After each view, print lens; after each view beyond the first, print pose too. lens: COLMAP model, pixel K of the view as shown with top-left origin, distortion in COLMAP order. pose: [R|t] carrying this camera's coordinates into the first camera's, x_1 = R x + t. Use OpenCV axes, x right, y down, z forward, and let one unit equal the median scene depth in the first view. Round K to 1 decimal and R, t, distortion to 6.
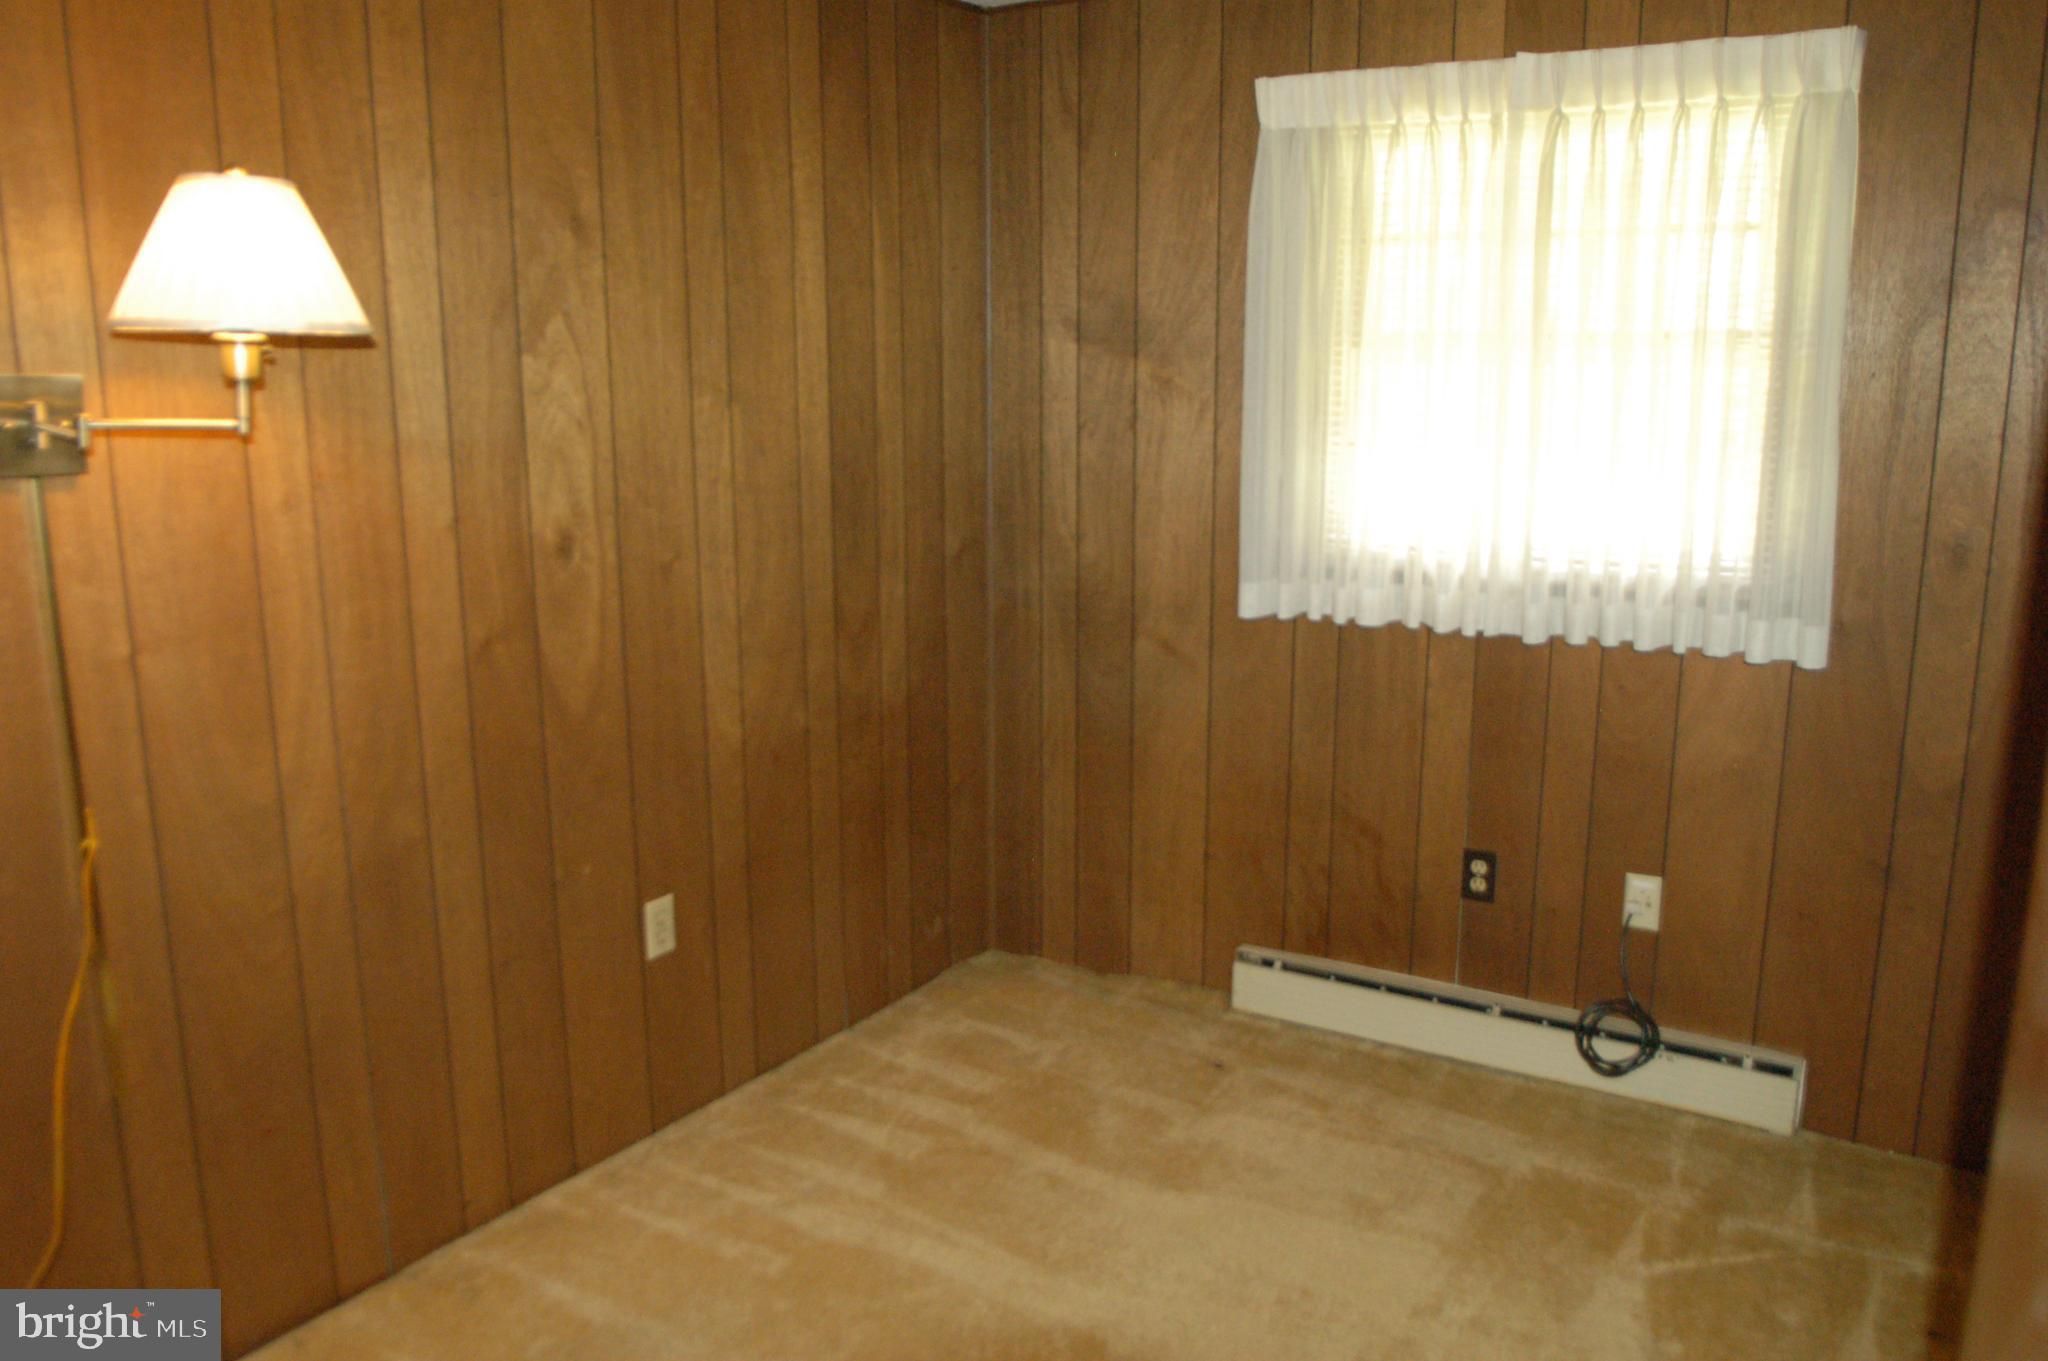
lens RADIAL K [[1622.8, 0, 1024.0], [0, 1622.8, 680.5], [0, 0, 1]] dist [-0.003128, -0.002680]
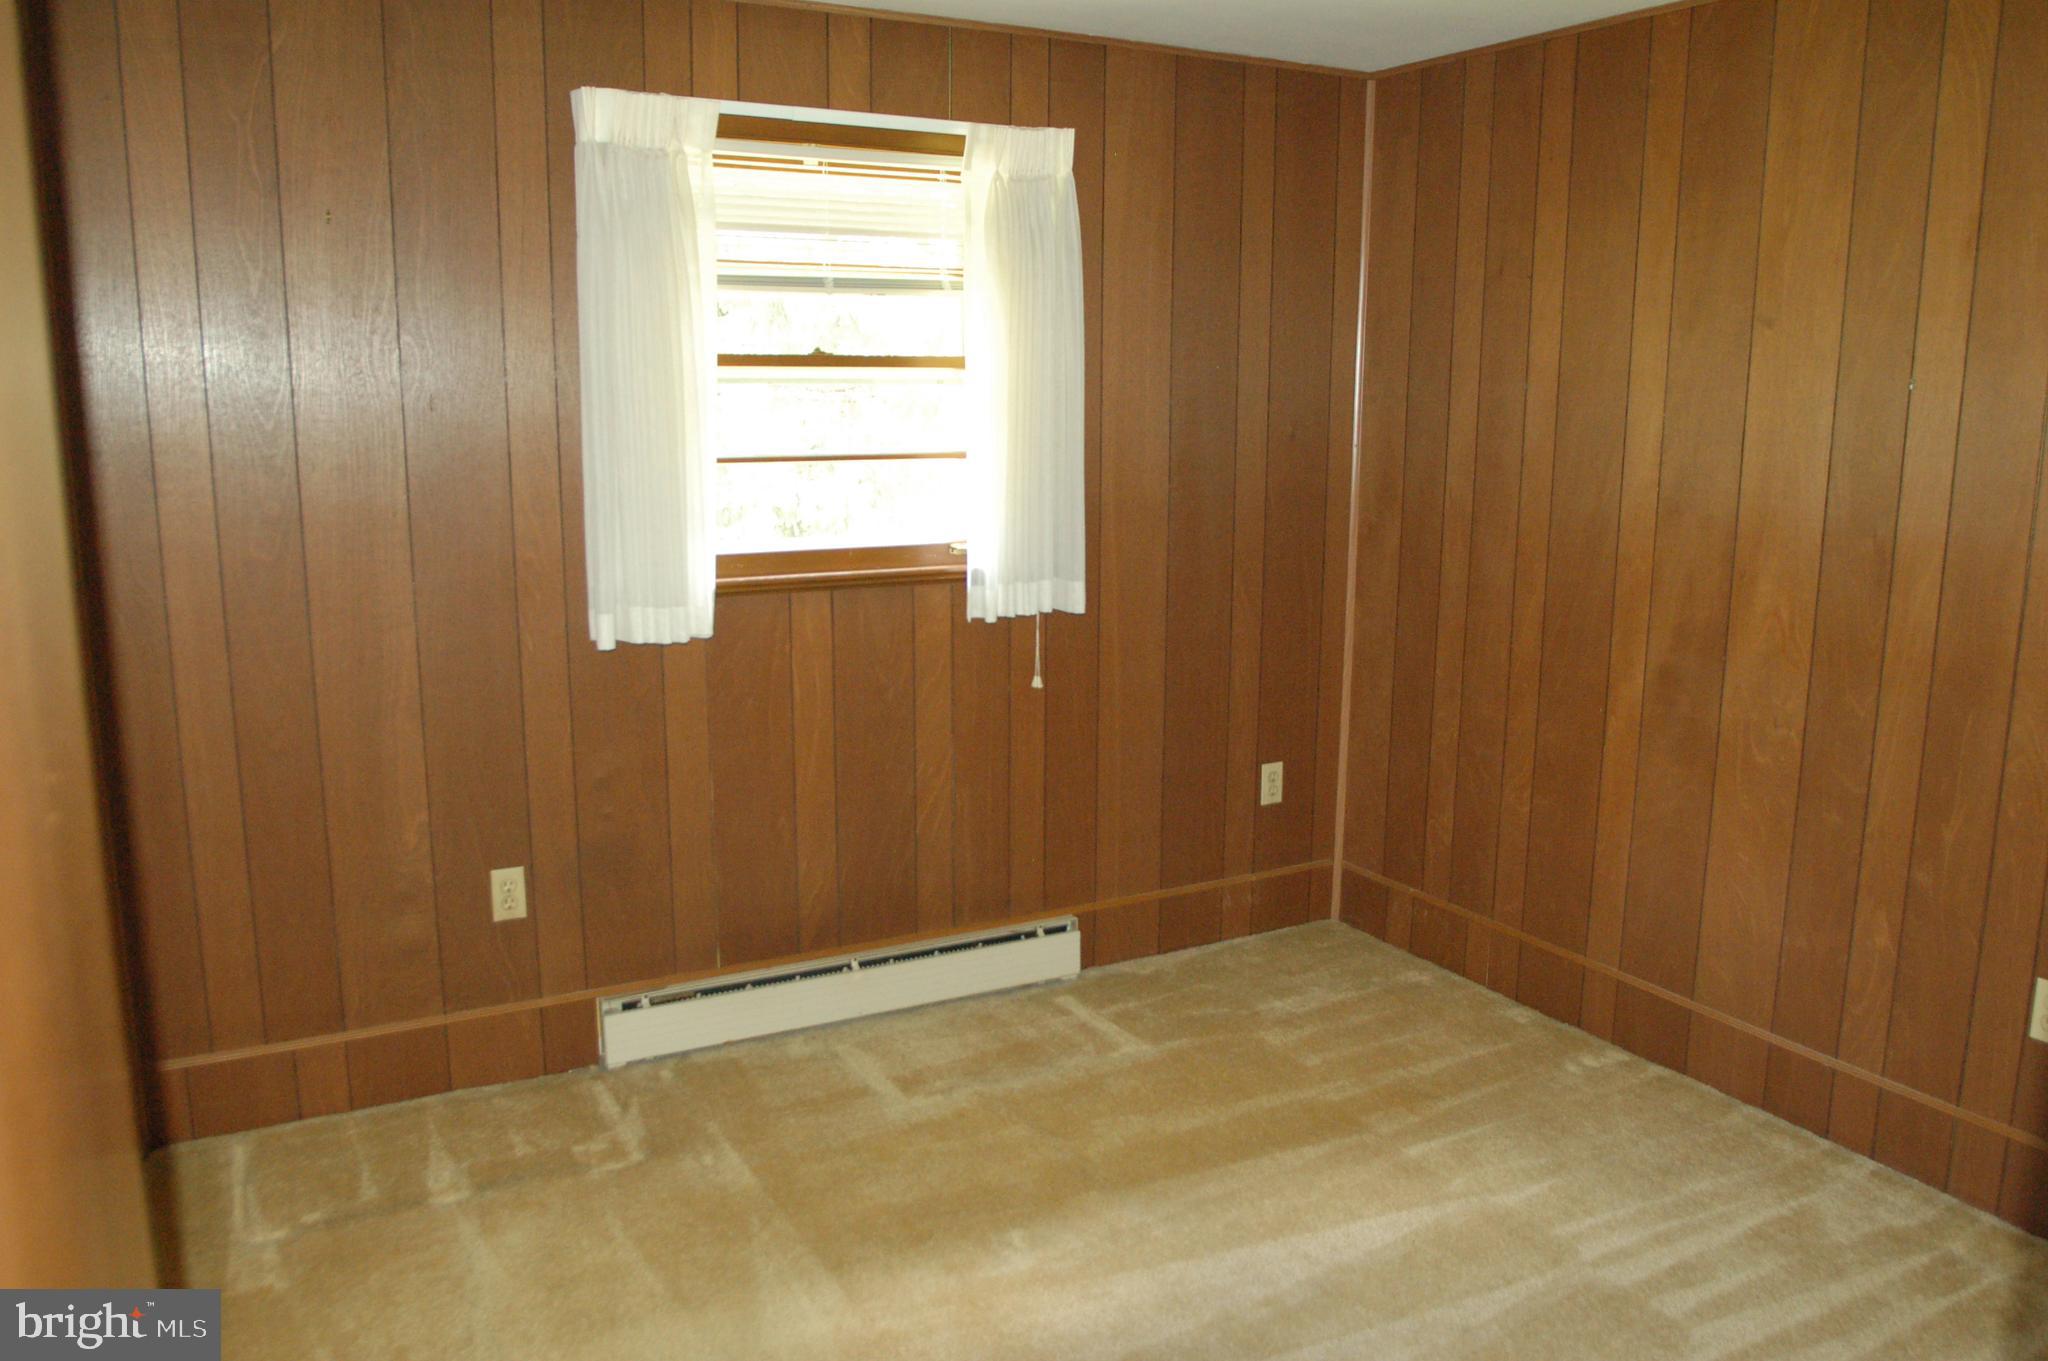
lens RADIAL K [[1622.8, 0, 1024.0], [0, 1622.8, 680.5], [0, 0, 1]] dist [-0.003128, -0.002680]
pose [[0.501701, -0.163447, 0.849459, -0.563658], [0.163633, 0.982190, 0.092343, -0.071544], [-0.849423, 0.092671, 0.519511, 0.310014]]
